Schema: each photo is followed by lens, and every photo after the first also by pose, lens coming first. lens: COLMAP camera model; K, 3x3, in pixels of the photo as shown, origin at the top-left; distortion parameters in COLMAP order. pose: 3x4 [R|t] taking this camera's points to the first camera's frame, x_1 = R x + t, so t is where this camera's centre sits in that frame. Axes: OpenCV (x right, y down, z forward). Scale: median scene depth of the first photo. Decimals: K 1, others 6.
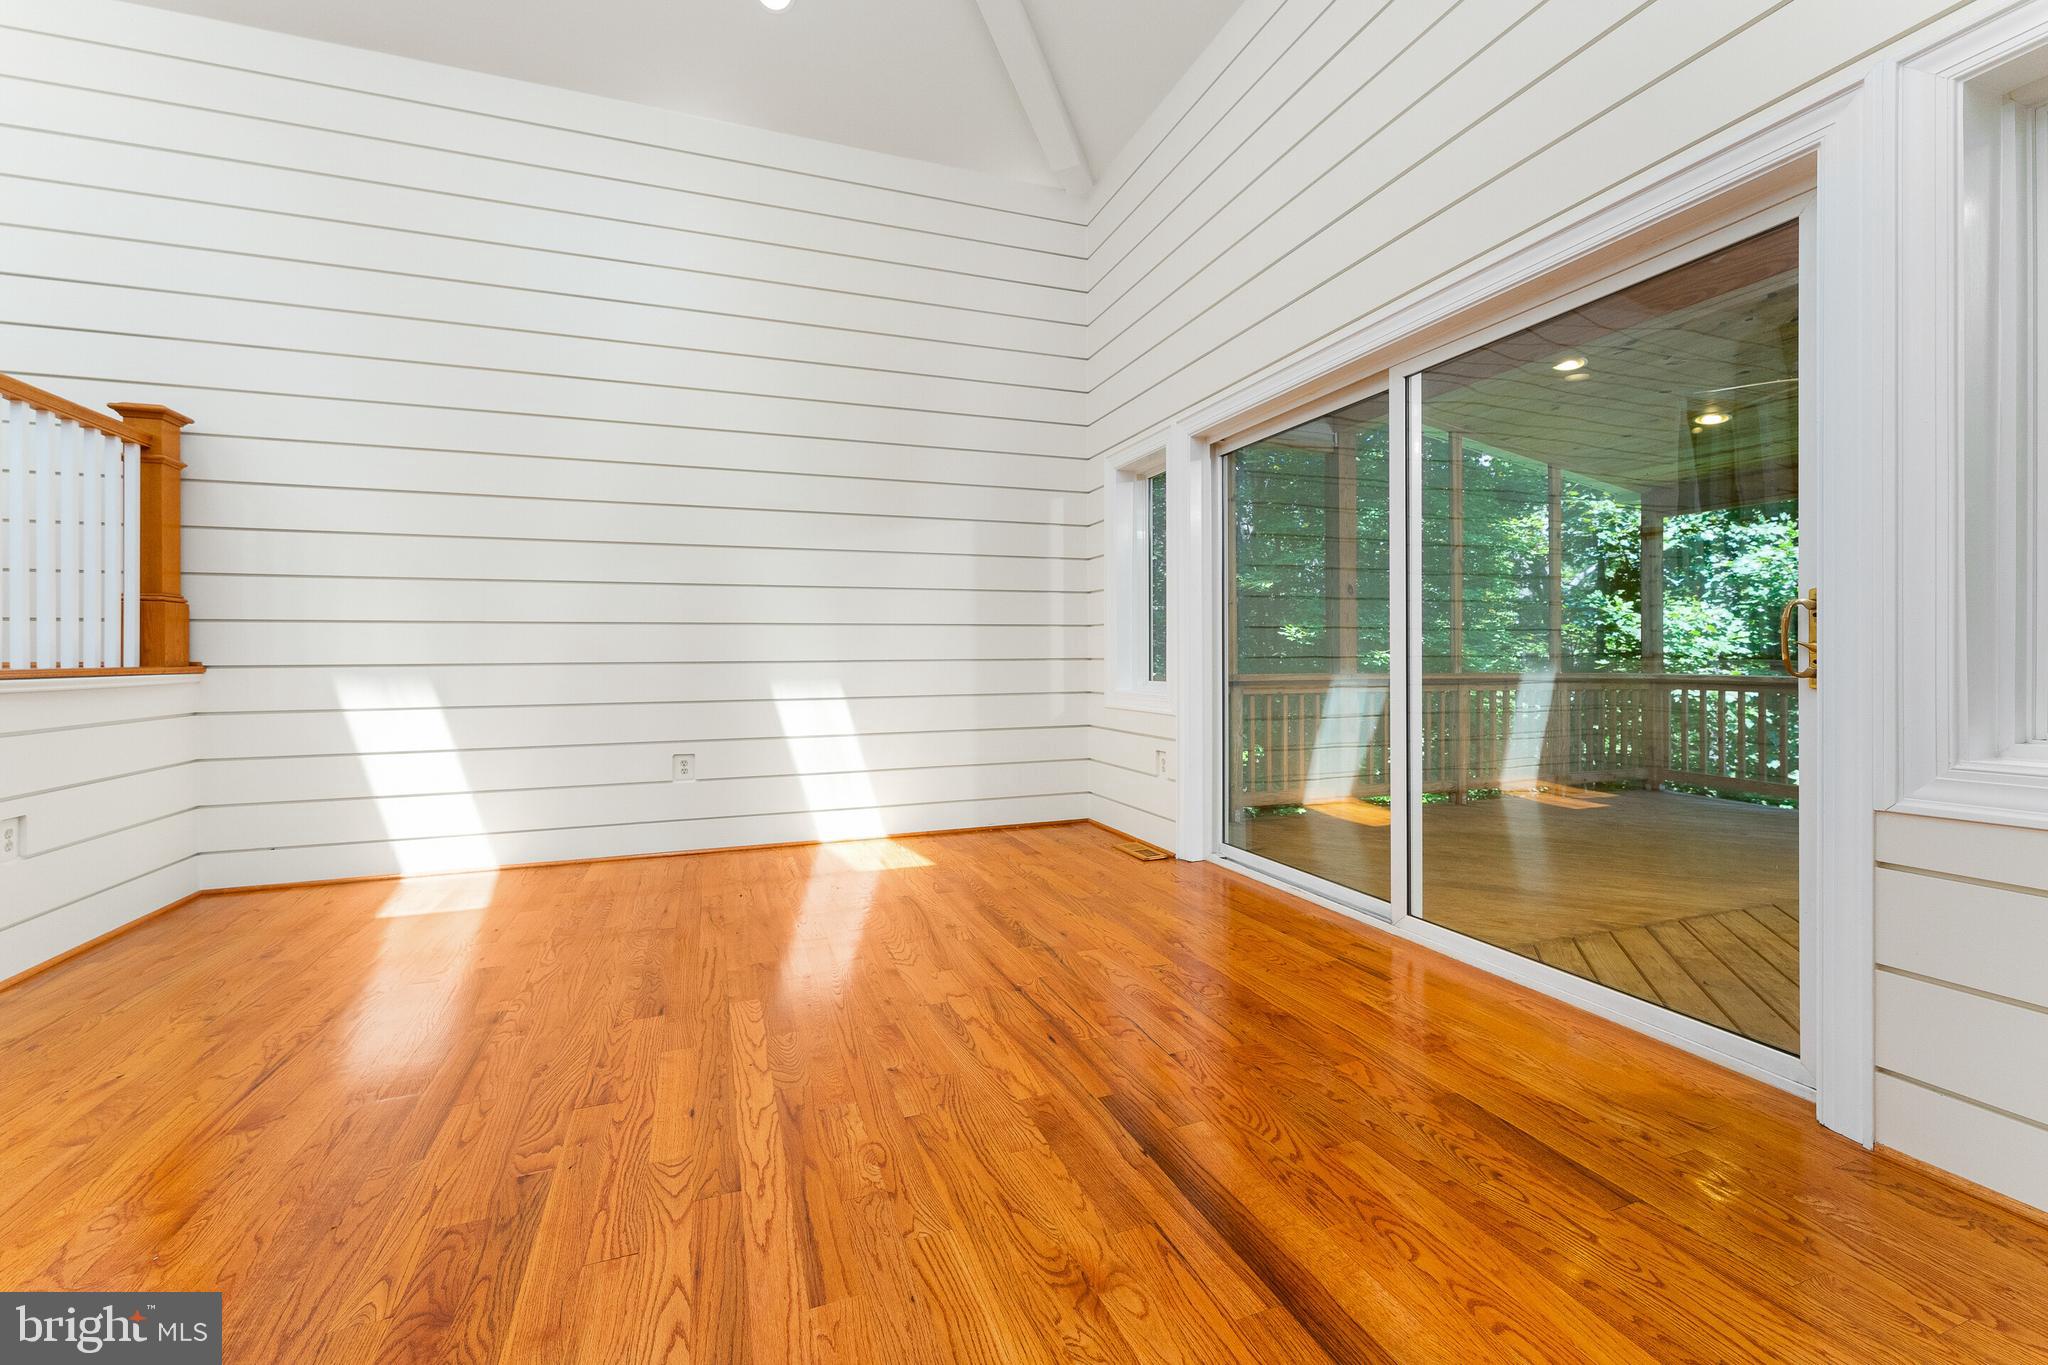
lens RADIAL K [[851.1, 0, 1031.6], [0, 851.1, 661.4], [0, 0, 1]] dist [-0.001718, -0.000271]
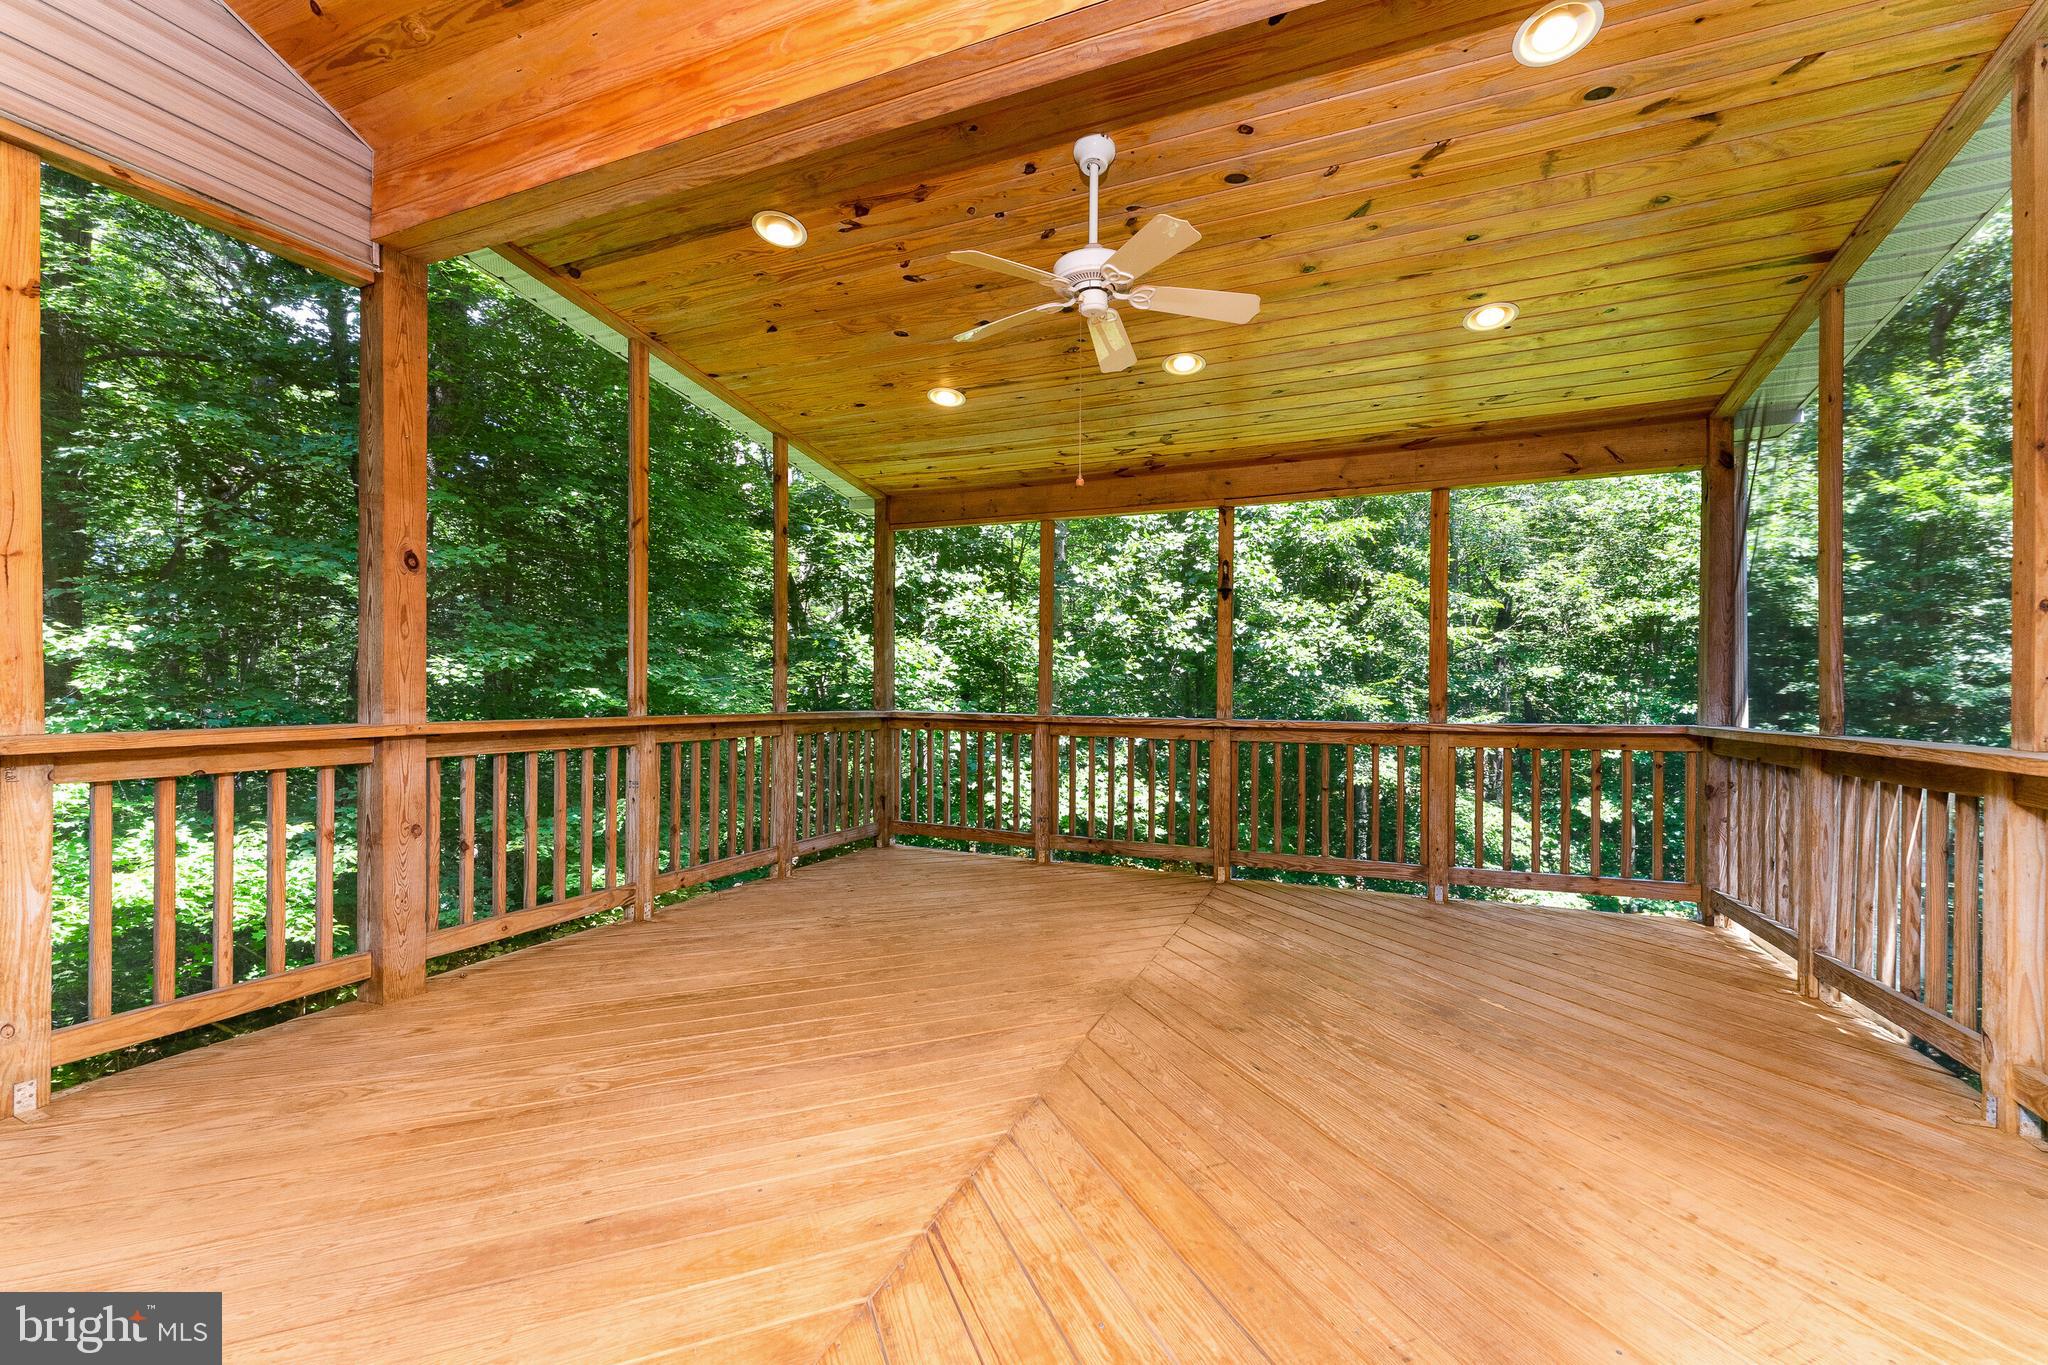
lens RADIAL K [[863.2, 0, 1021.2], [0, 863.2, 690.5], [0, 0, 1]] dist [0.001089, 0.000480]
pose [[0.705286, 0.004138, 0.708911, 0.096534], [-0.003104, 0.999991, -0.002749, -0.001358], [-0.708916, -0.000261, 0.705293, 0.131914]]
